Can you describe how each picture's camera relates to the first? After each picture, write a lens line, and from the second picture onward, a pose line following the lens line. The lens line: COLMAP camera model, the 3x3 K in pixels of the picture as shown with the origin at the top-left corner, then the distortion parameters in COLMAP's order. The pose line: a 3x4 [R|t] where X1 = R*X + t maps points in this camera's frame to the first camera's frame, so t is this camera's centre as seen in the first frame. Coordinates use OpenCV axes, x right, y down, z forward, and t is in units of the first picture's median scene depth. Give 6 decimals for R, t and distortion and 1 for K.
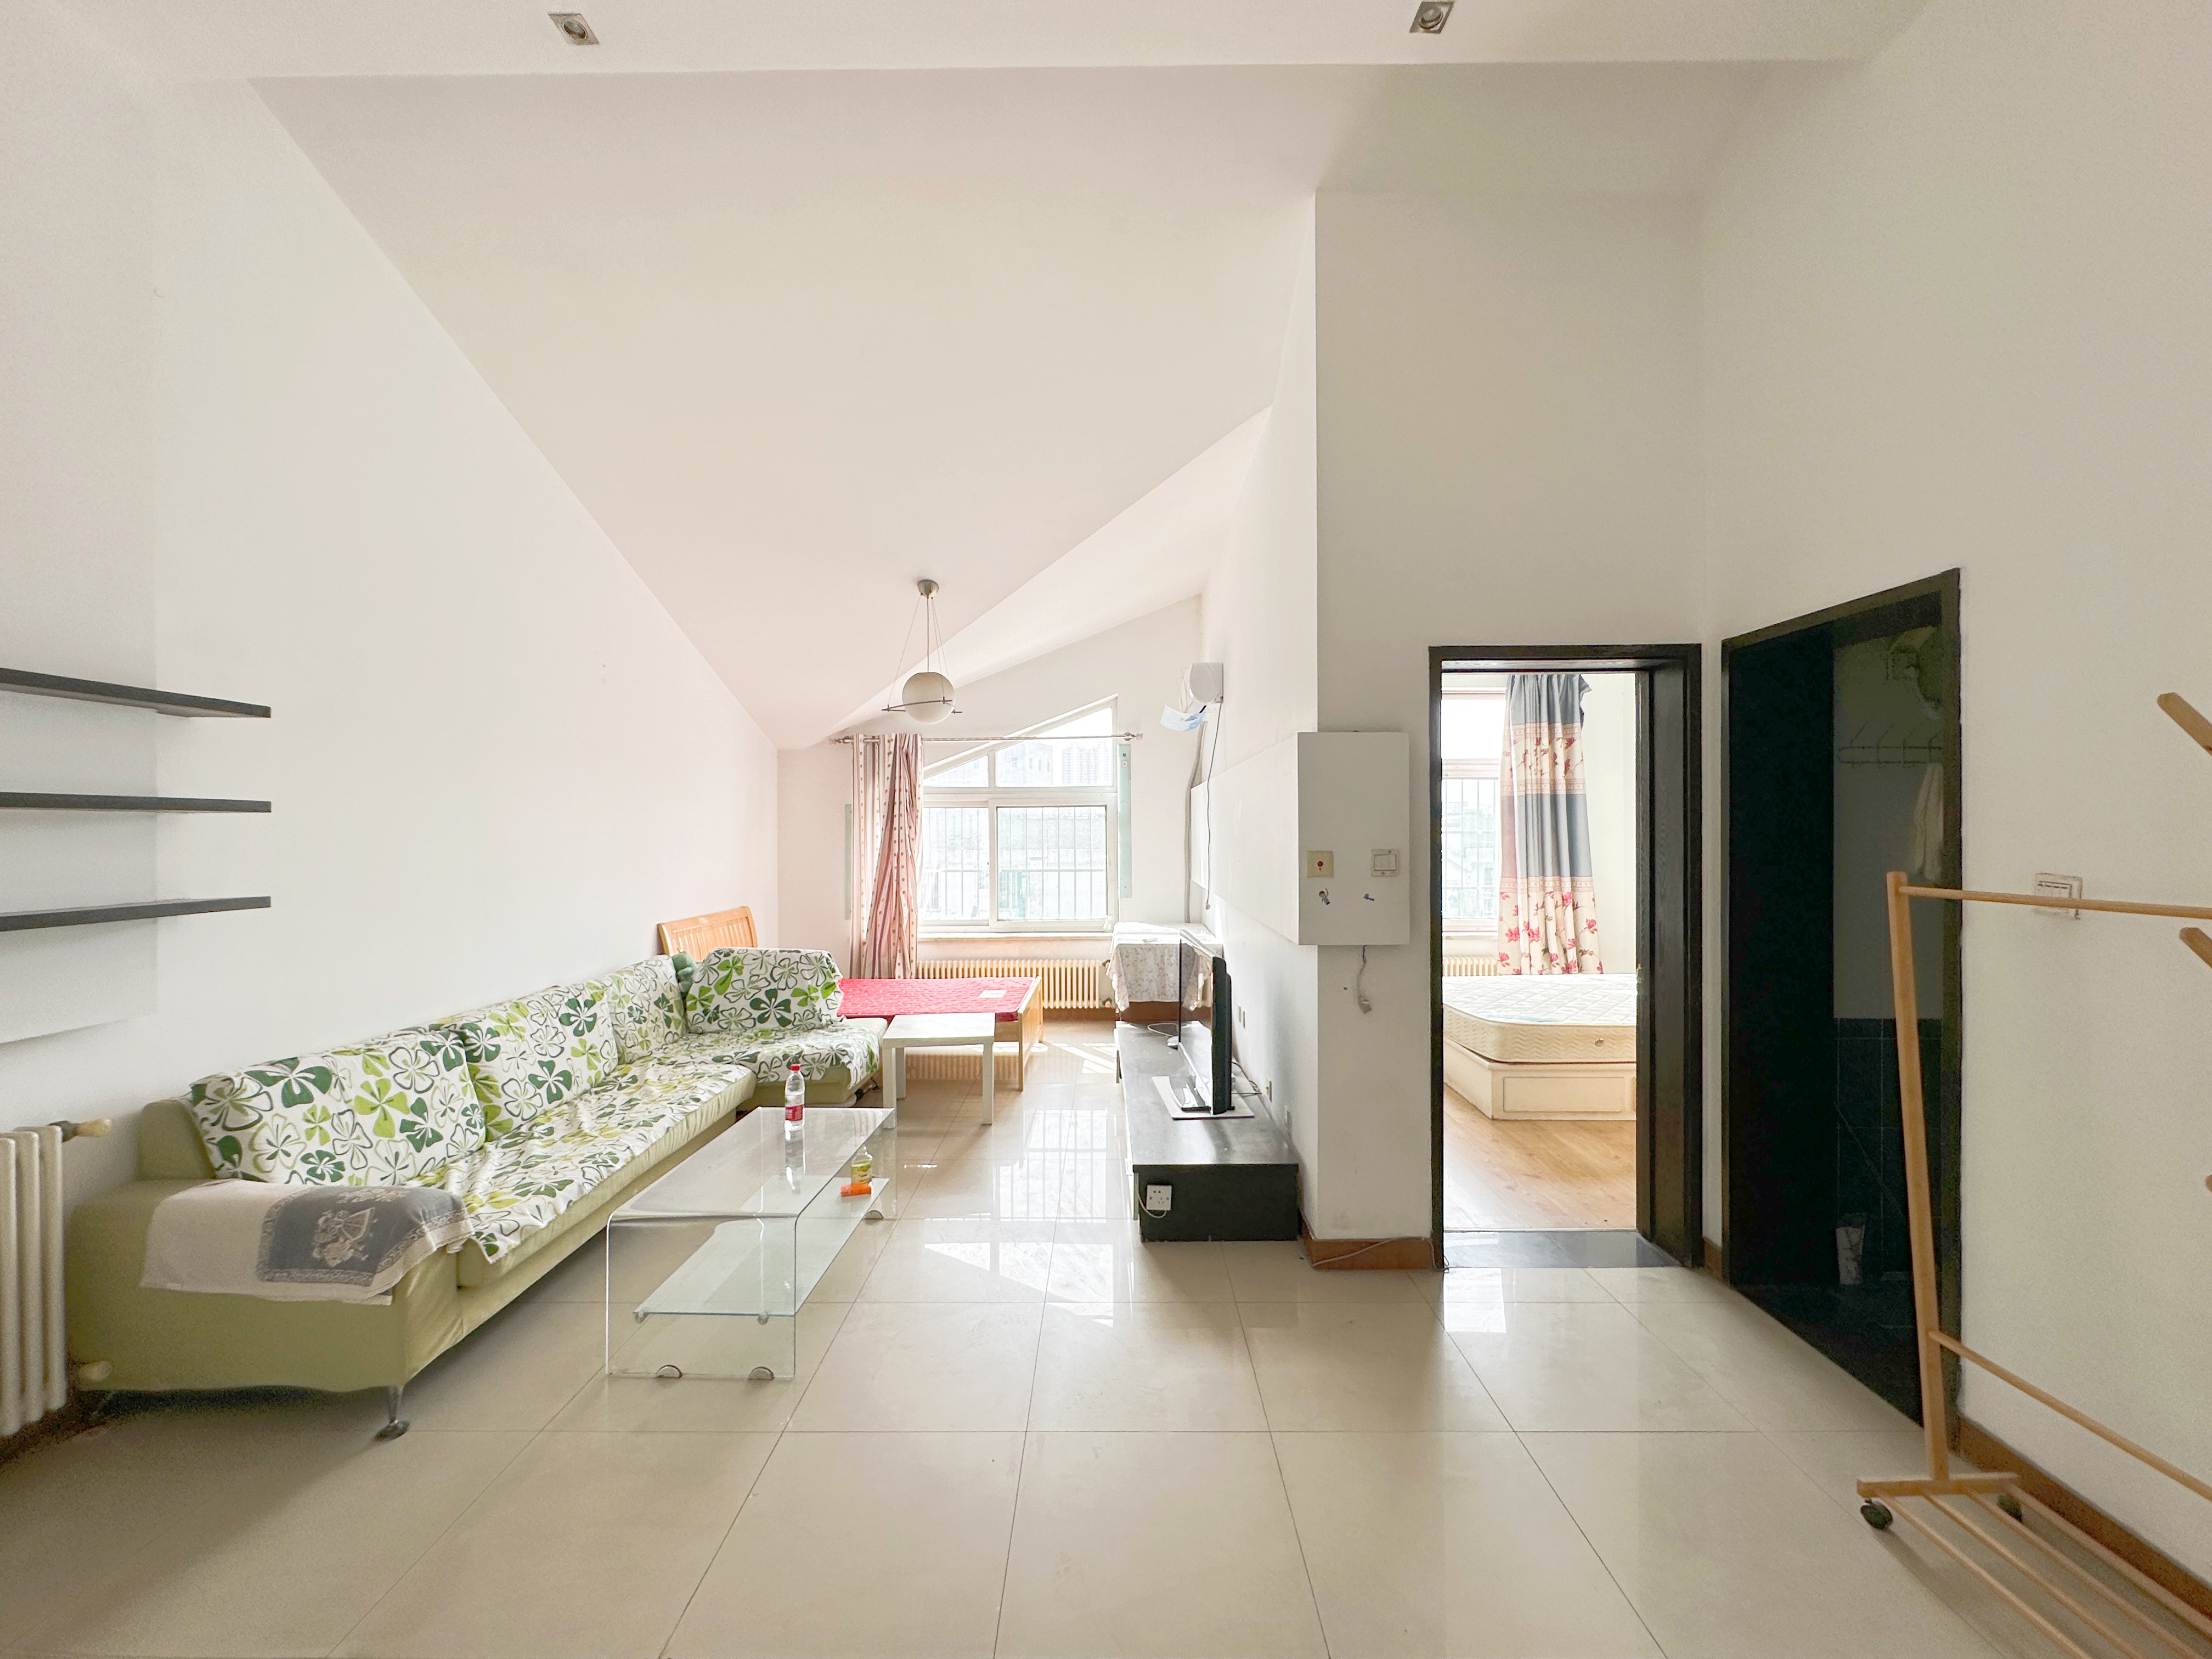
lens RADIAL K [[891.4, 0, 1104.8], [0, 891.4, 834.0], [0, 0, 1]] dist [-0.011247, 0.000109]
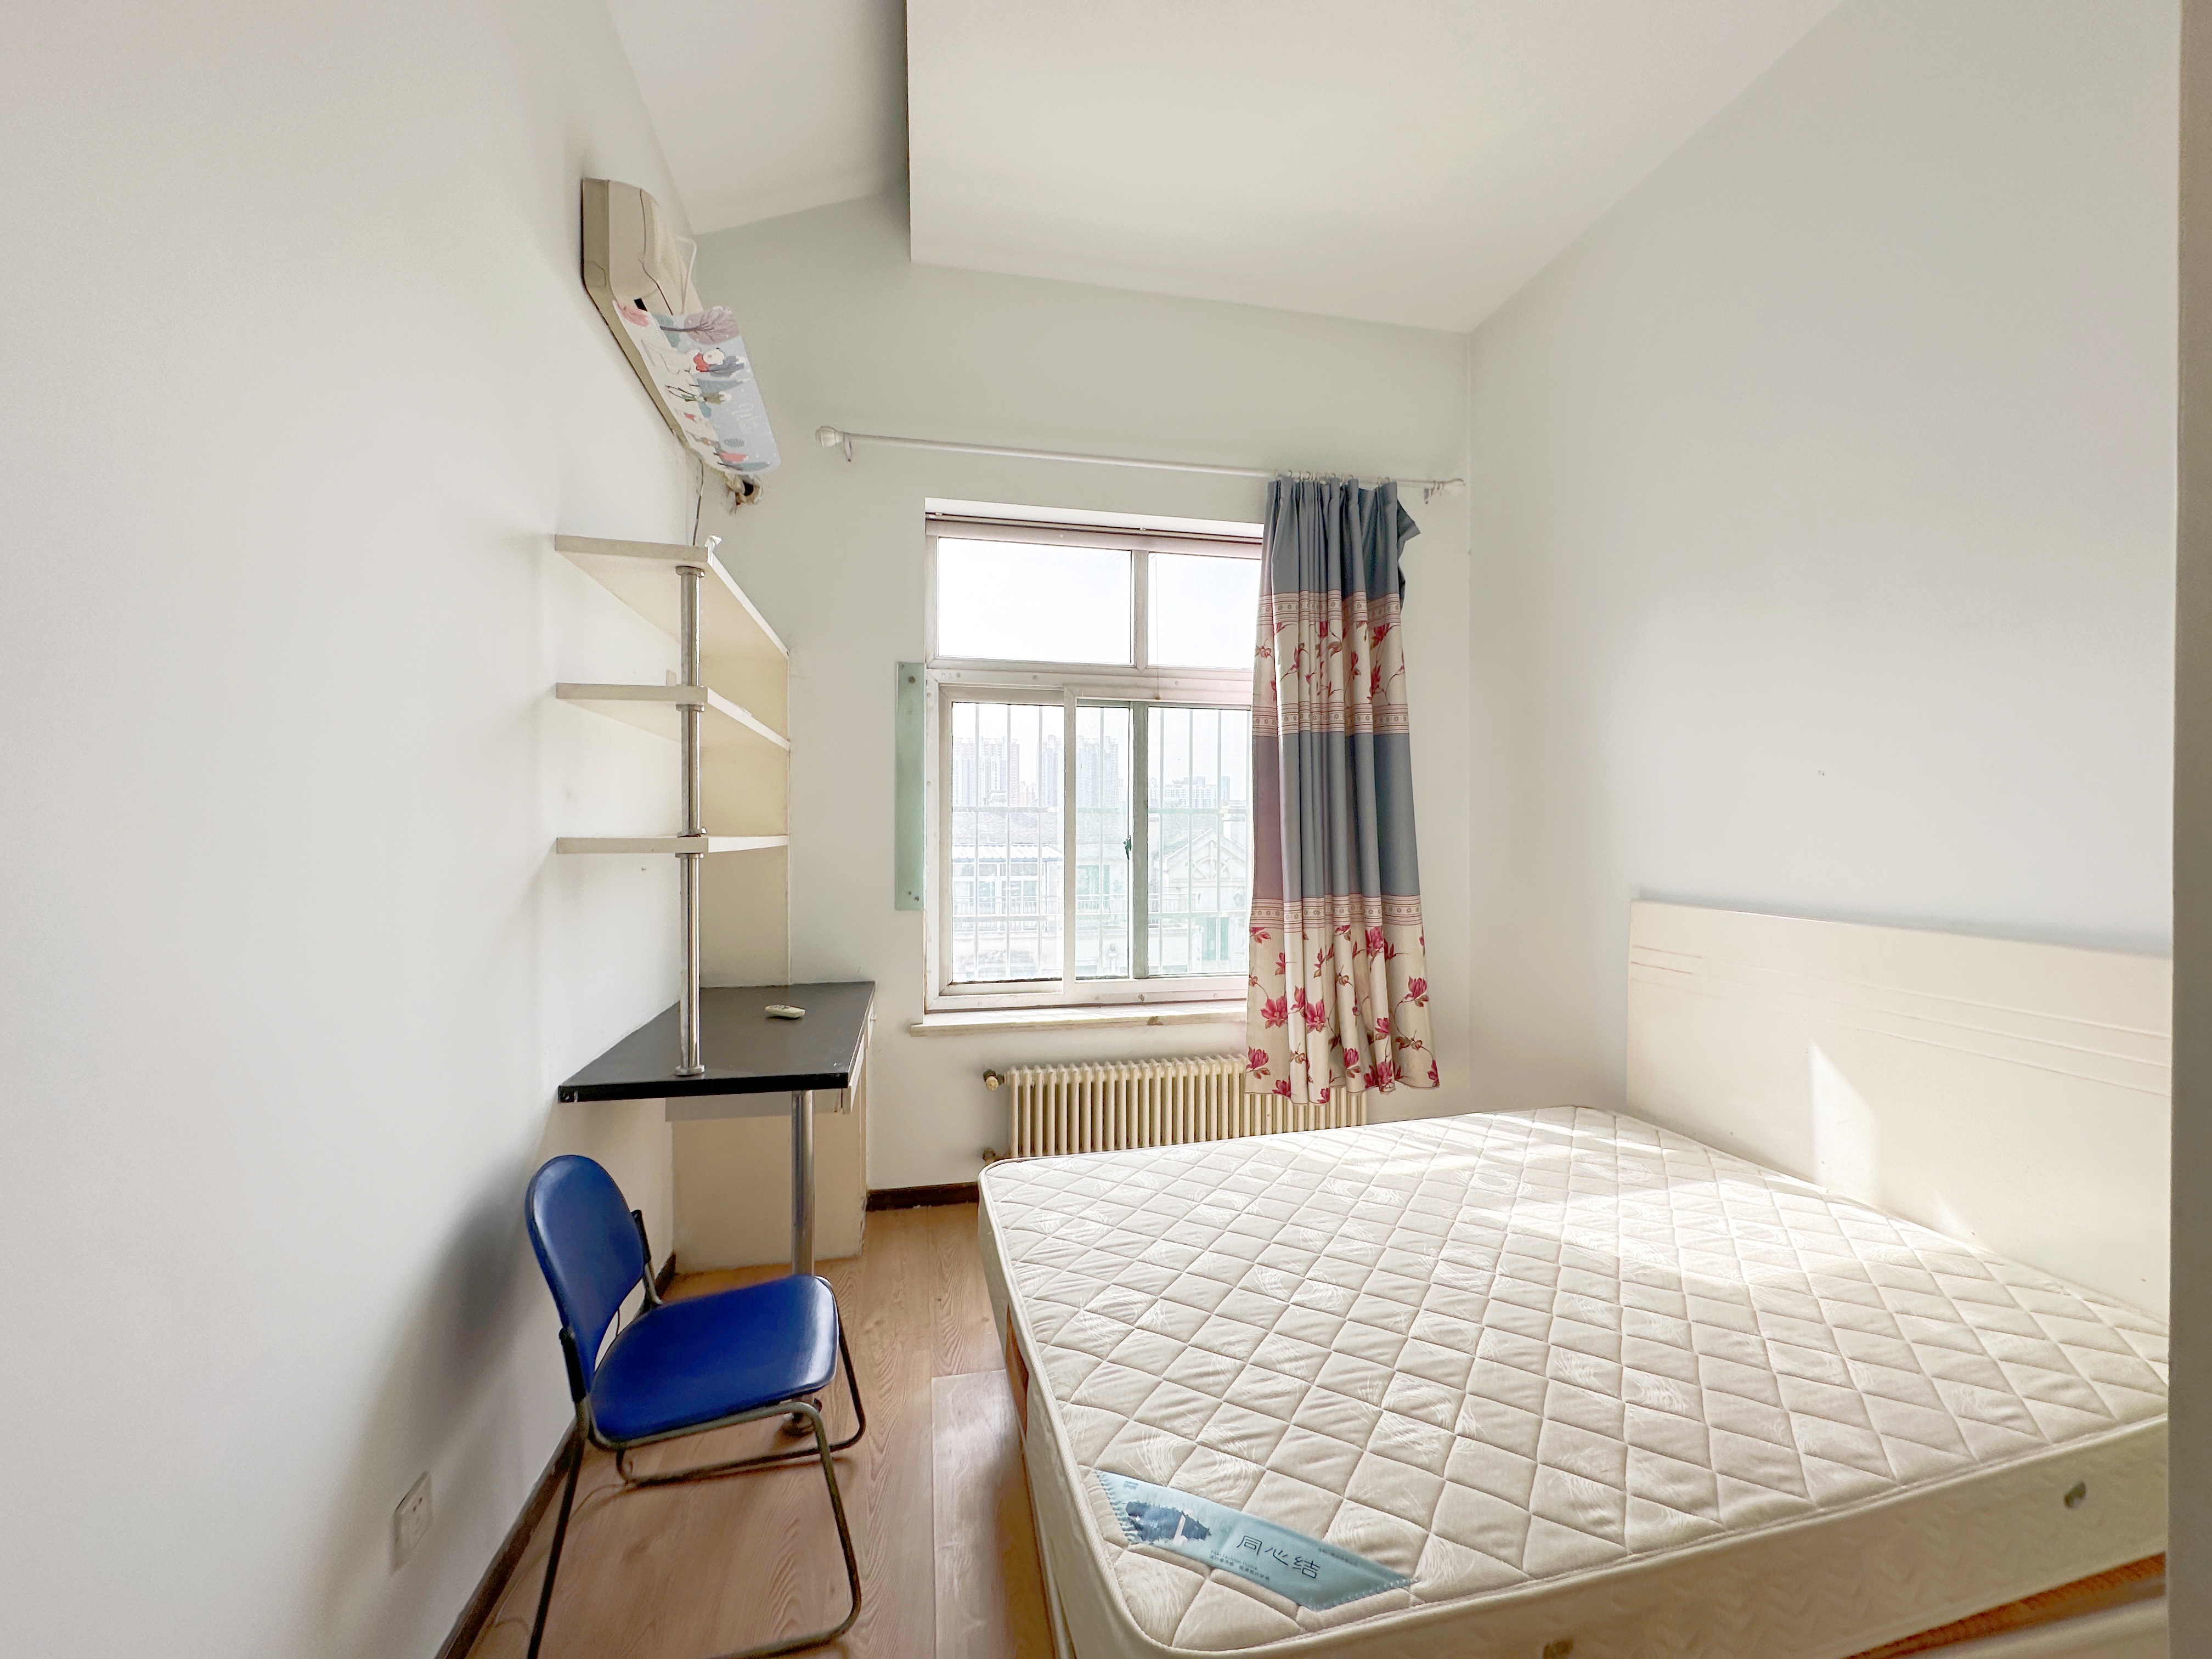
lens RADIAL K [[891.4, 0, 1106.6], [0, 891.4, 824.4], [0, 0, 1]] dist [-0.011247, 0.000109]
pose [[0.978232, -0.000006, 0.207515, 0.264136], [-0.001534, 0.999972, 0.007263, 0.003748], [-0.207509, -0.007423, 0.978205, 0.533942]]
